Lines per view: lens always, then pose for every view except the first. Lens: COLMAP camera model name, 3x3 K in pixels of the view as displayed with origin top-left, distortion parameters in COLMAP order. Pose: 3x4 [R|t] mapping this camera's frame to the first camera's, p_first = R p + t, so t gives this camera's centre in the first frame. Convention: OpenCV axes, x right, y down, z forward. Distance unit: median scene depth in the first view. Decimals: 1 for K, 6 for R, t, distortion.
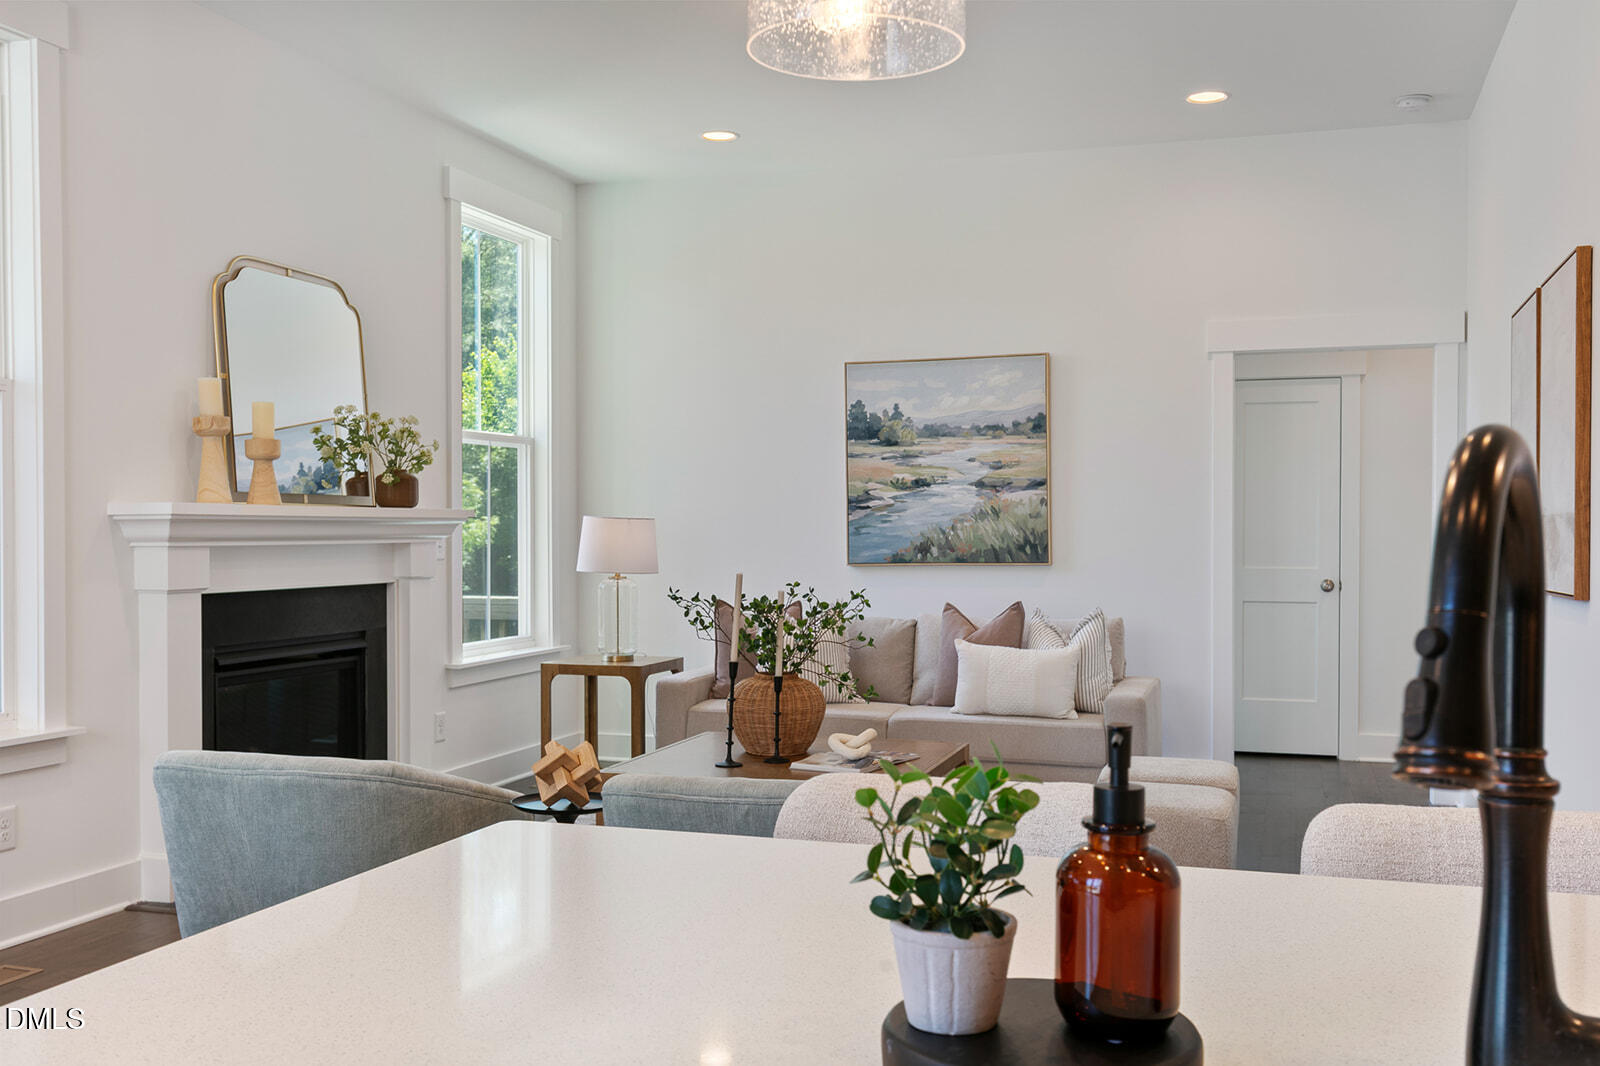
lens RADIAL K [[1527.1, 0, 796.2], [0, 1527.1, 556.5], [0, 0, 1]] dist [0.000140, 0.000774]
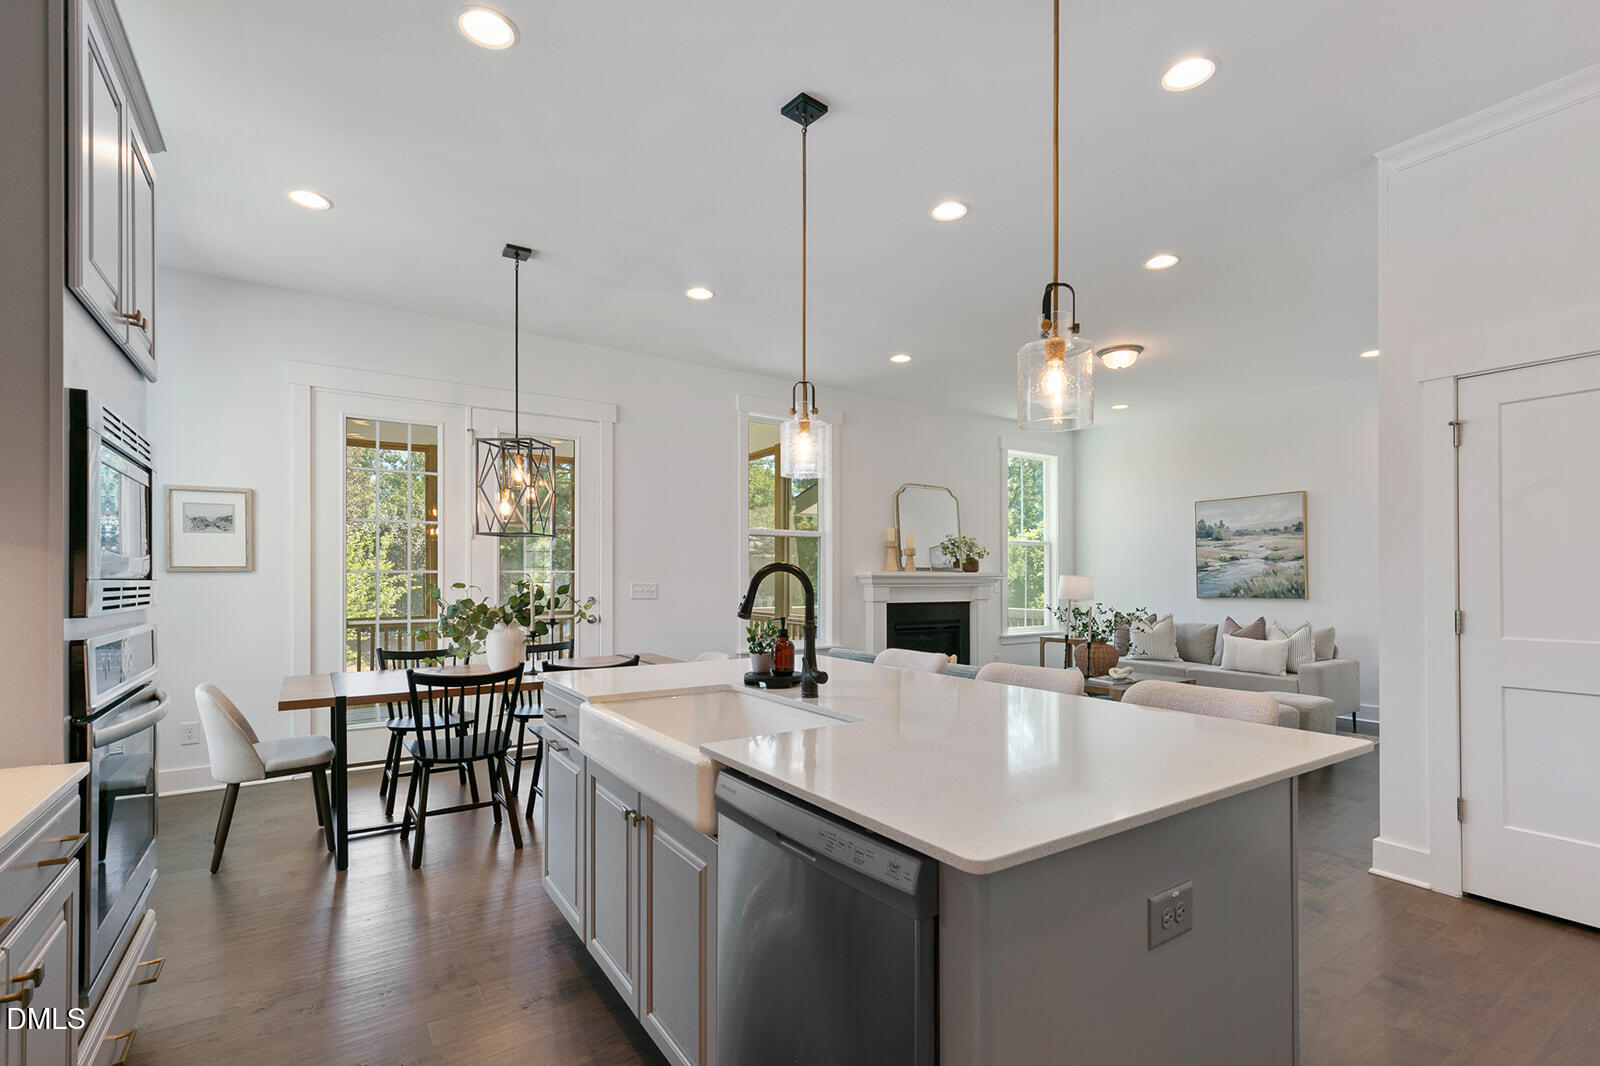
lens RADIAL K [[728.7, 0, 800.0], [0, 728.7, 573.8], [0, 0, 1]] dist [0.003371, 0.000244]
pose [[0.781611, -0.004730, -0.623748, 0.241226], [-0.012804, 0.999639, -0.023626, 0.002733], [0.623635, 0.026453, 0.781268, -0.125388]]
